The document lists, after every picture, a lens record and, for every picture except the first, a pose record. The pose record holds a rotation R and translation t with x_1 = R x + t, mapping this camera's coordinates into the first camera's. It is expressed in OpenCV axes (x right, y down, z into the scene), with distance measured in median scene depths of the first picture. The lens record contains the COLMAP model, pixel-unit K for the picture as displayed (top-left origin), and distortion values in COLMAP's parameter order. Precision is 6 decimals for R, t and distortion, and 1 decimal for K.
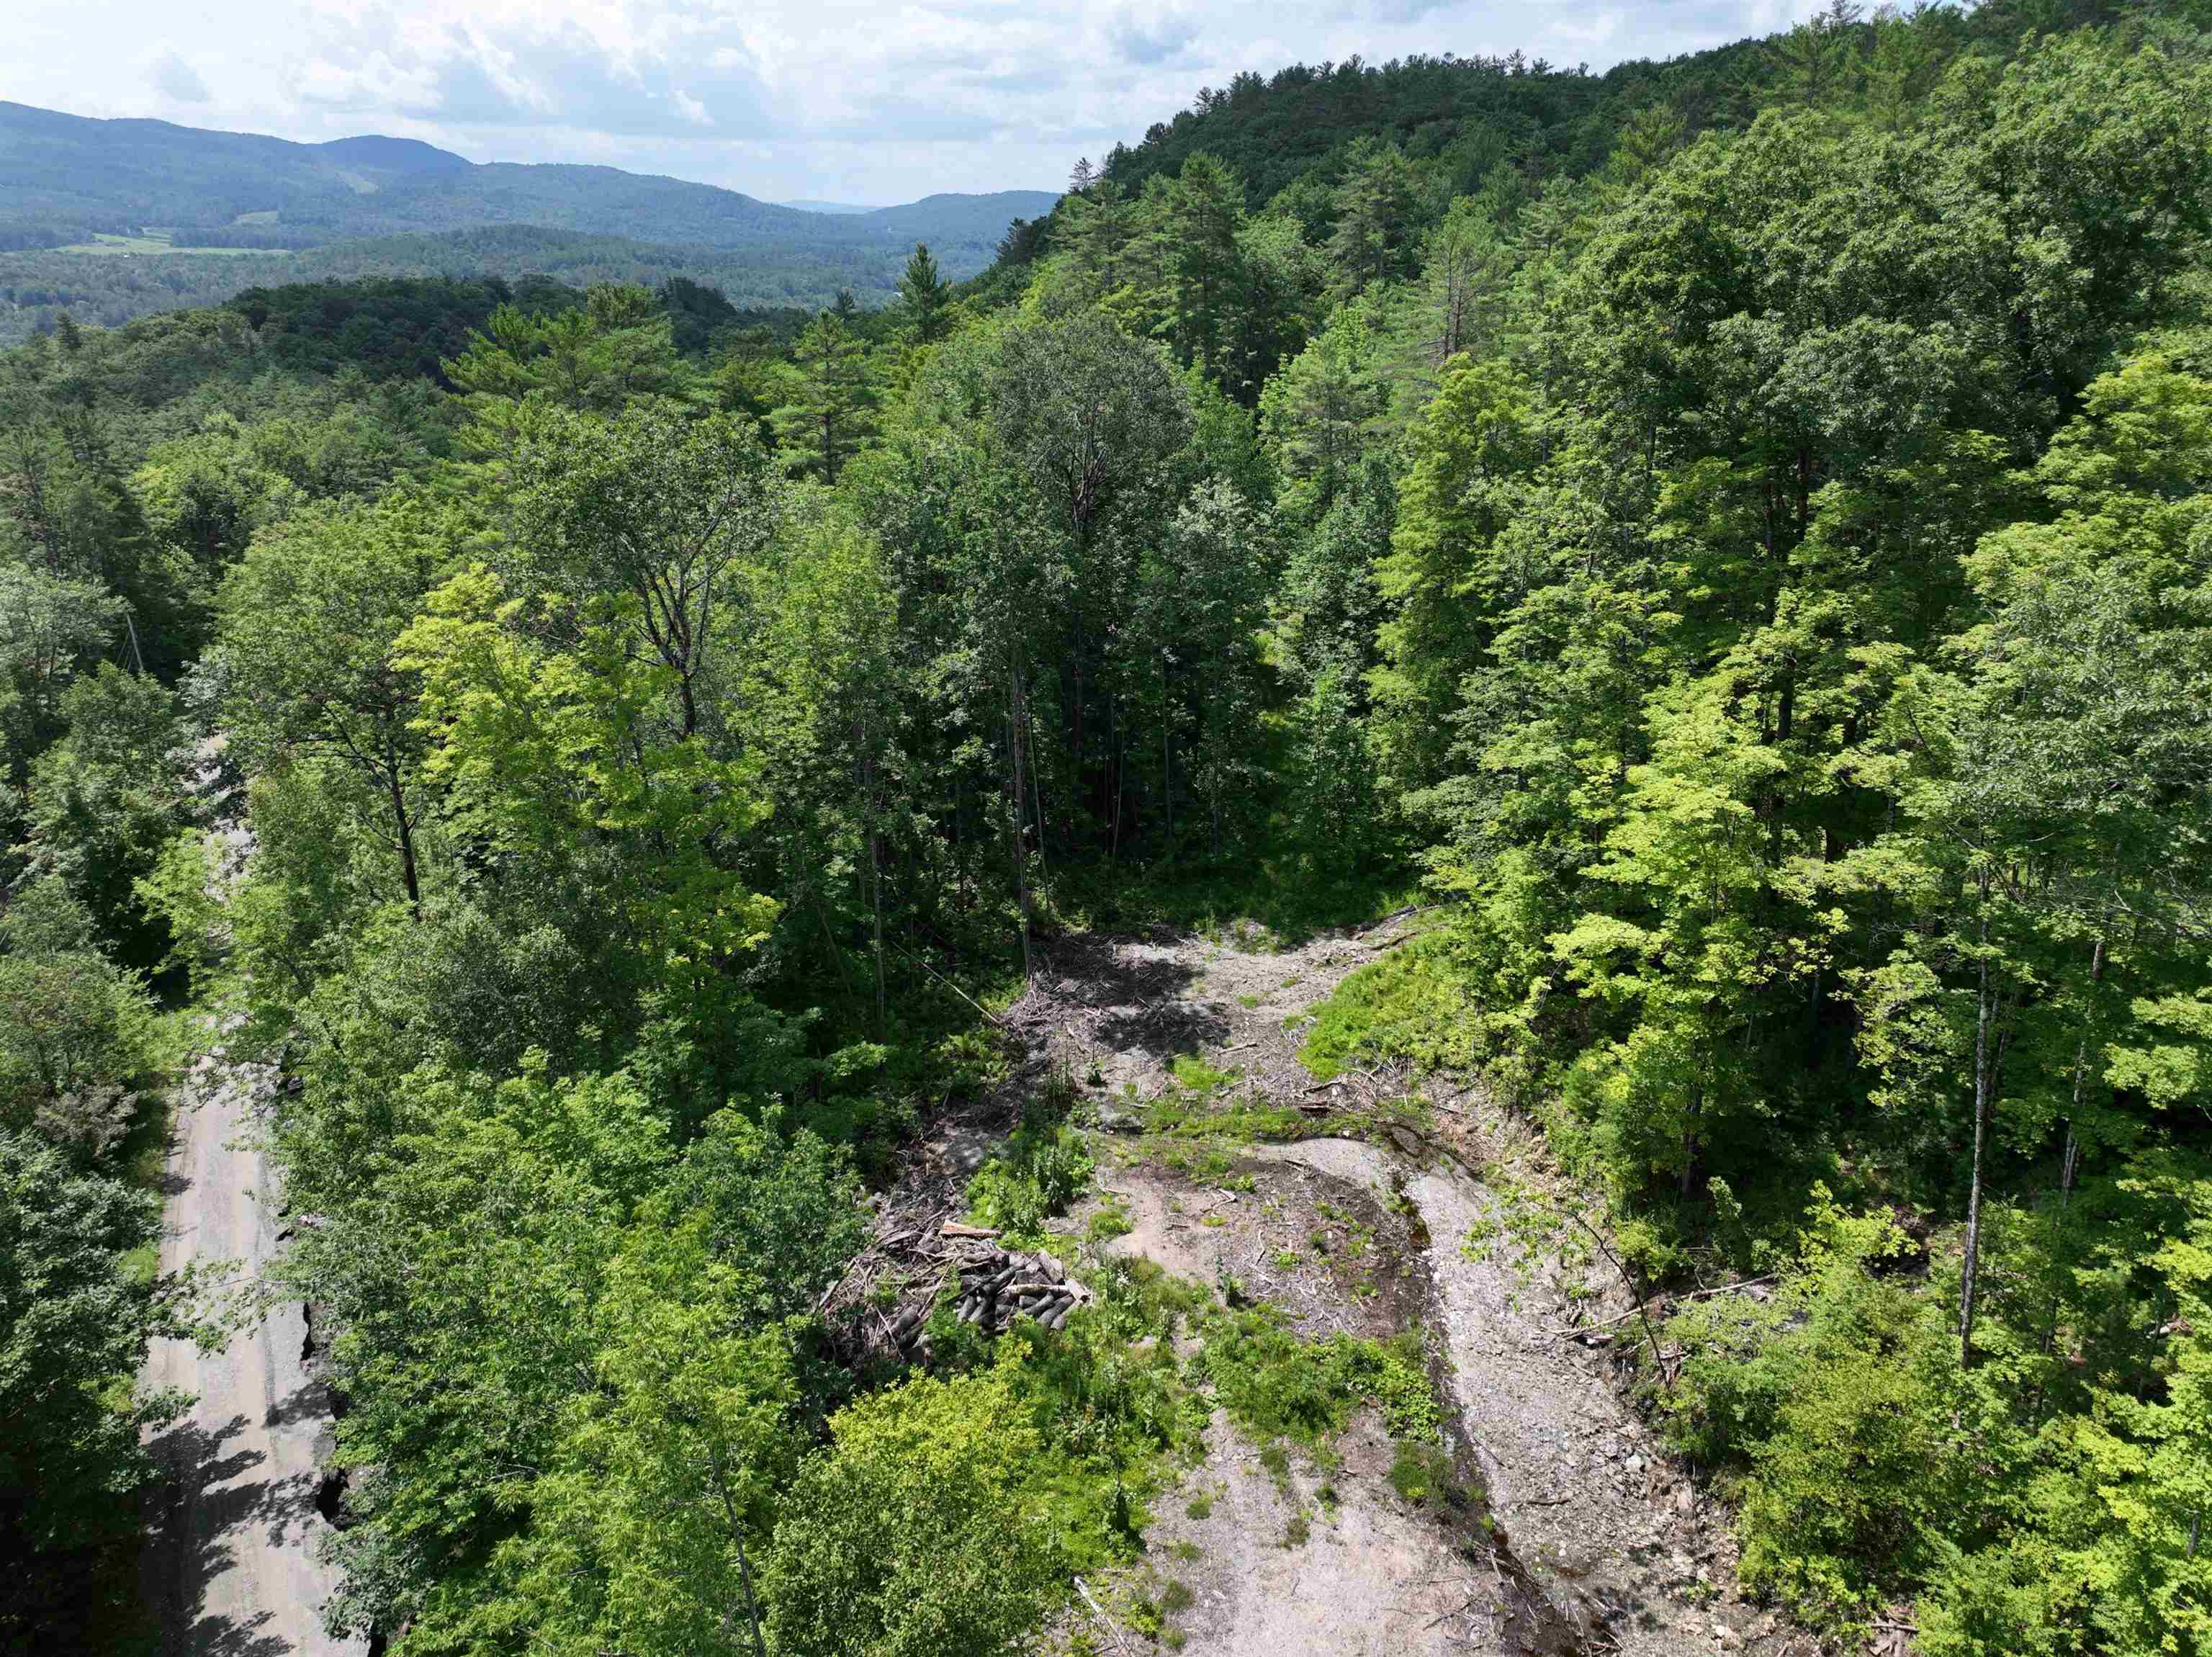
lens RADIAL K [[1539.1, 0, 1096.8], [0, 1539.1, 823.1], [0, 0, 1]] dist [-0.002201, 0.004146]
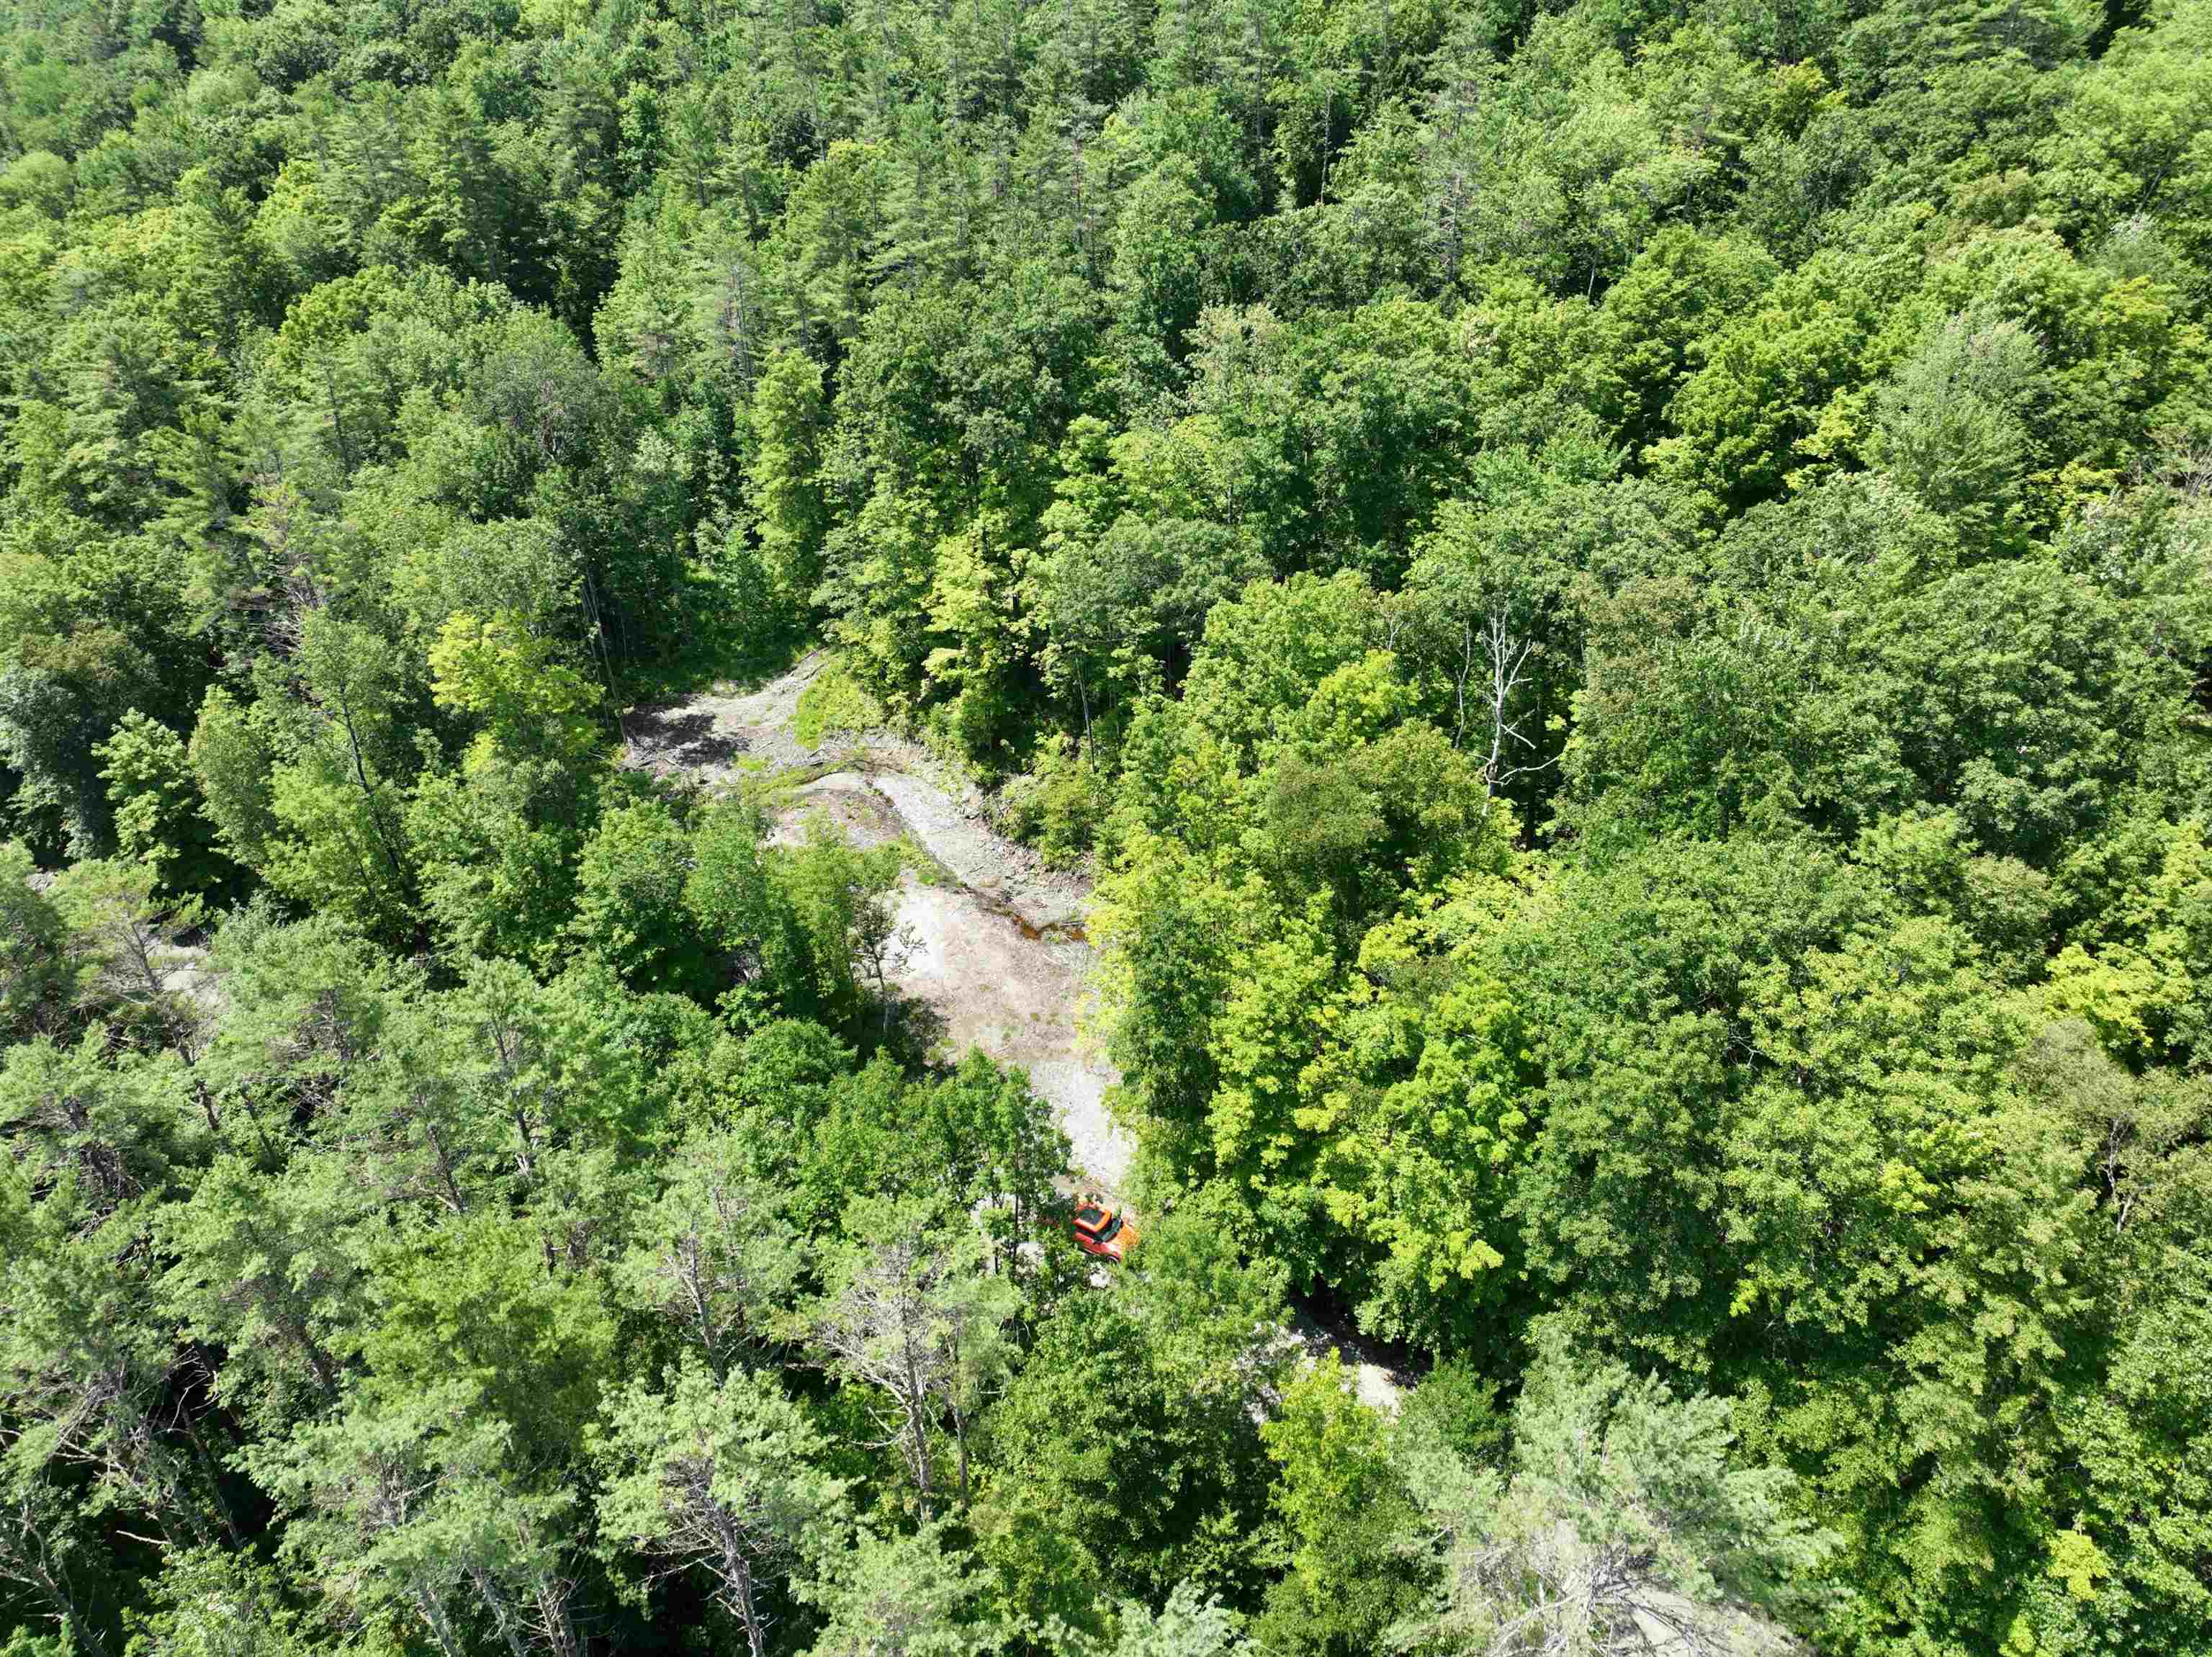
lens RADIAL K [[1539.1, 0, 1111.0], [0, 1539.1, 822.3], [0, 0, 1]] dist [-0.002201, 0.004146]
pose [[0.842629, -0.284464, 0.457227, -0.496950], [0.184489, 0.950199, 0.251170, -0.187610], [-0.505906, -0.127290, 0.853145, -0.977591]]
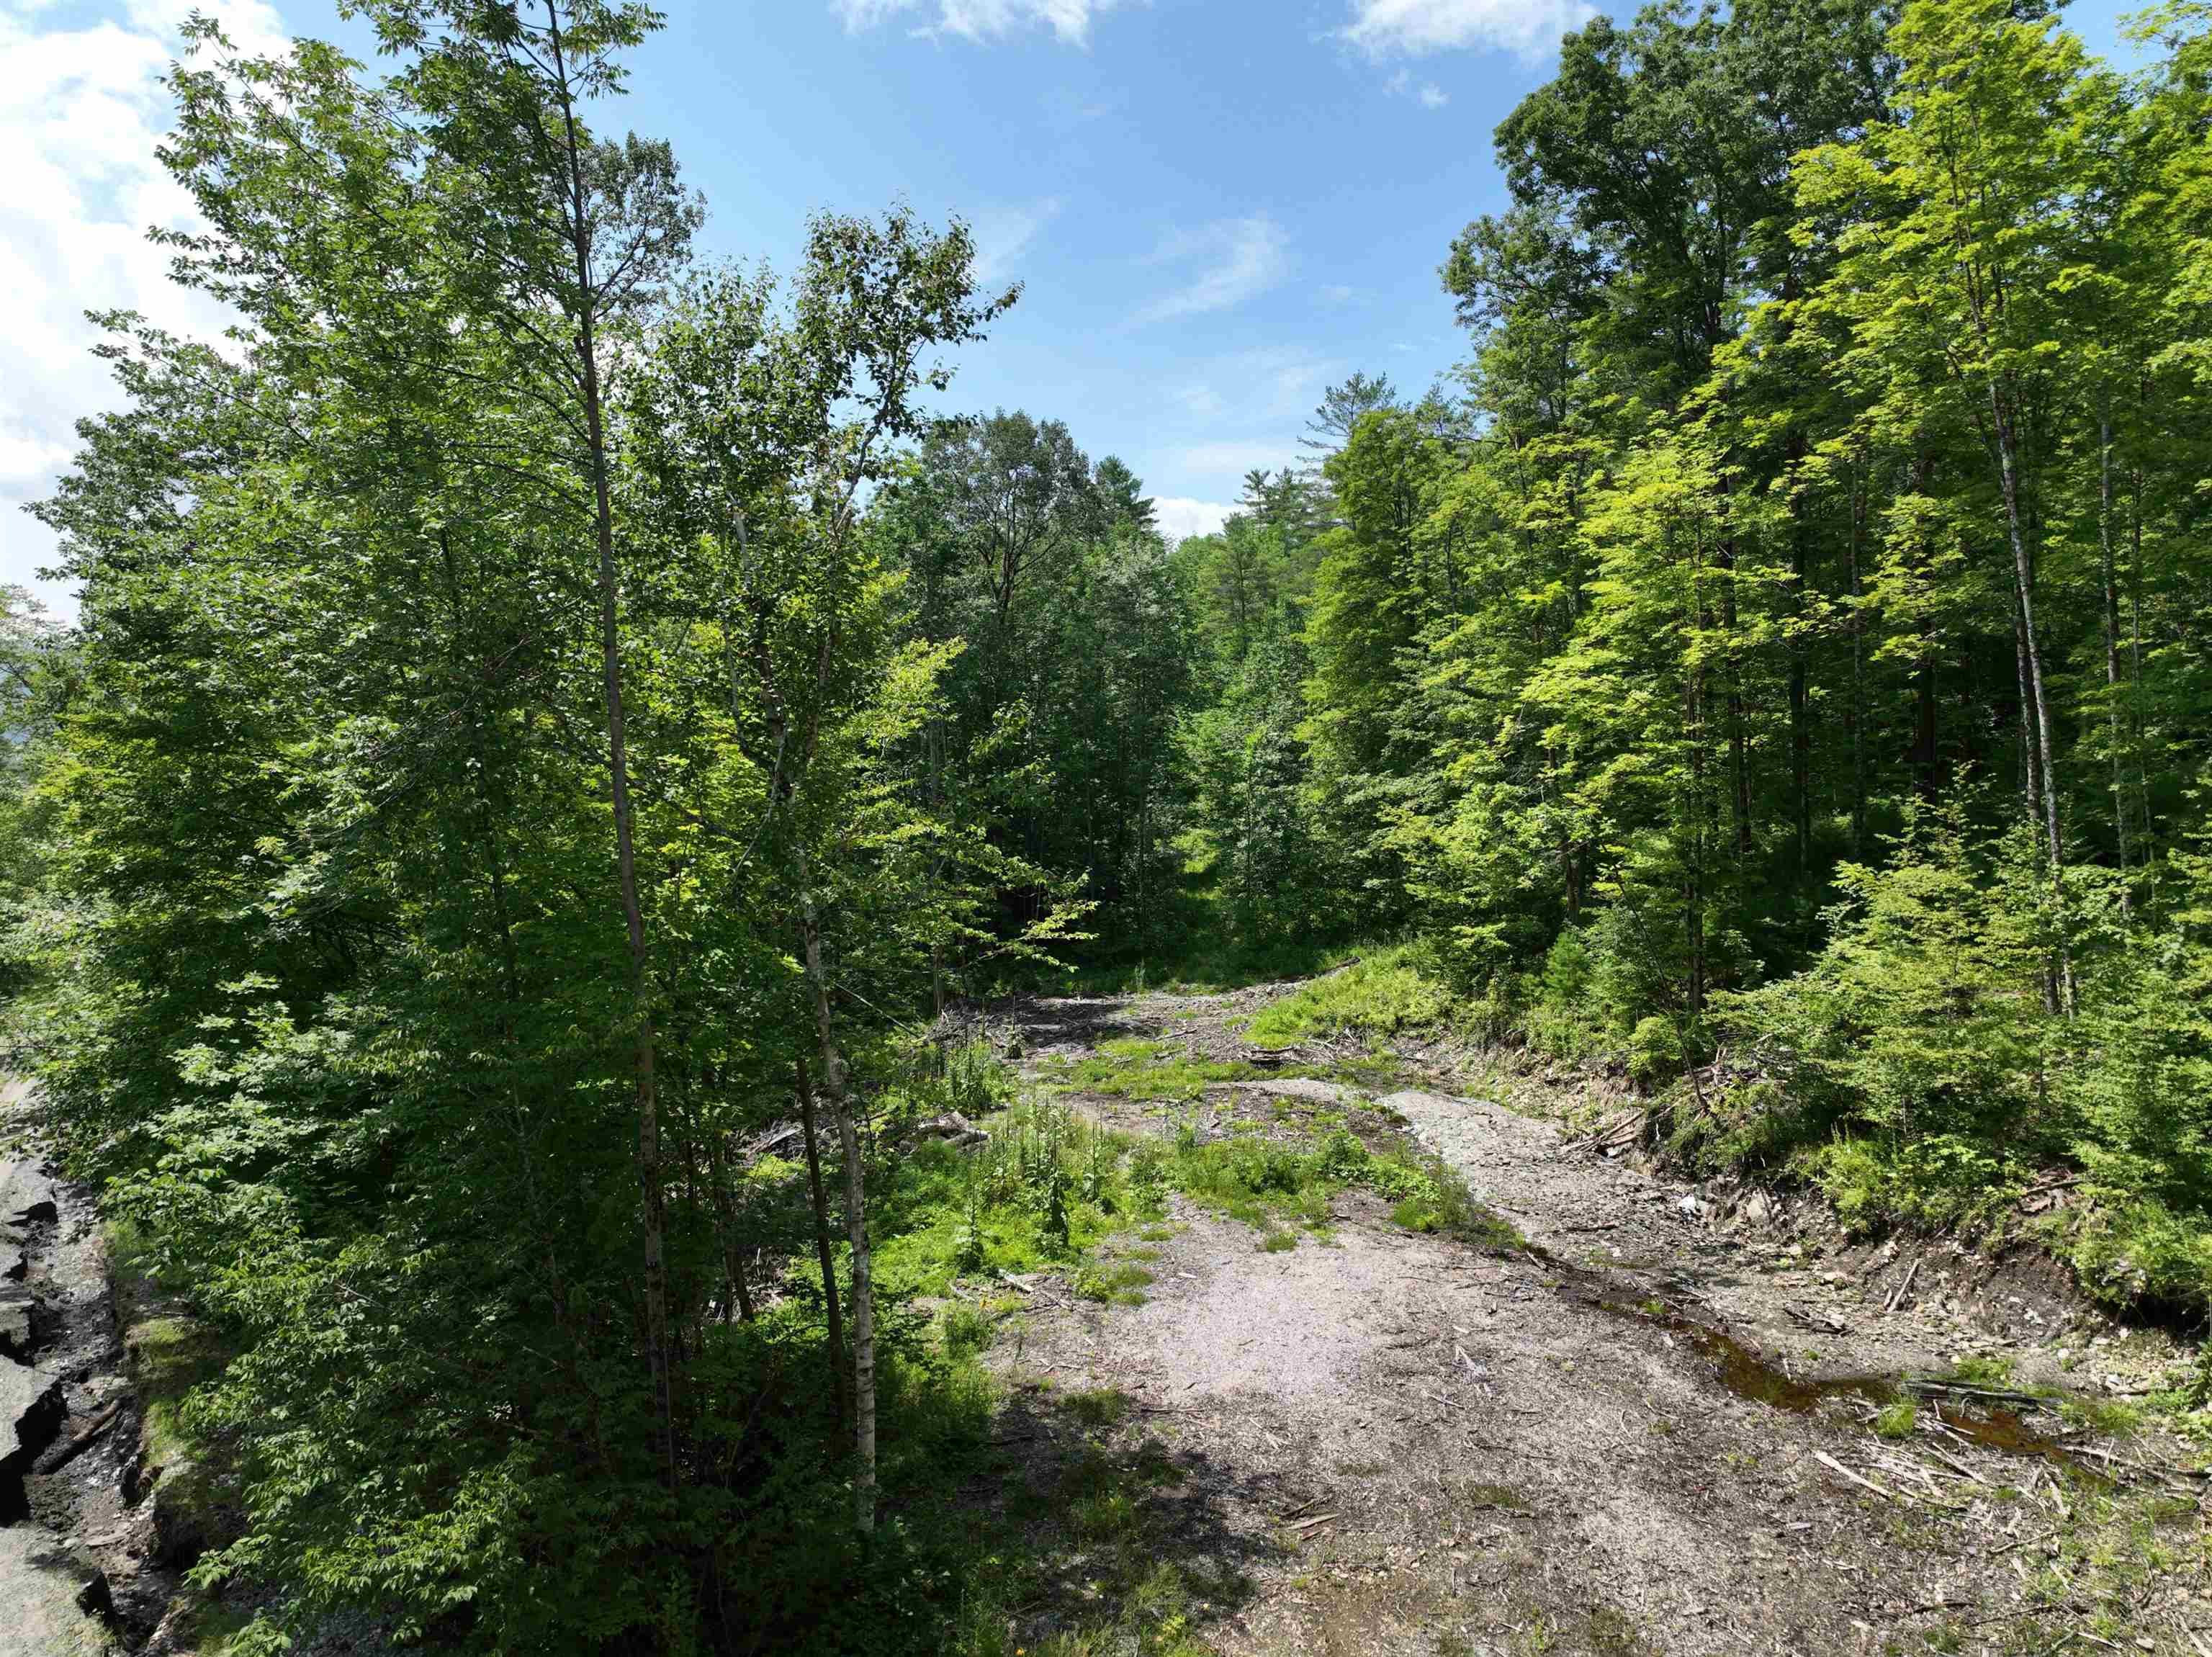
lens RADIAL K [[1539.1, 0, 1092.7], [0, 1539.1, 823.7], [0, 0, 1]] dist [-0.002201, 0.004146]
pose [[0.998488, -0.001912, 0.054938, -0.005870], [0.019098, 0.949204, -0.314081, 0.336094], [-0.051547, 0.314656, 0.947805, 0.129081]]
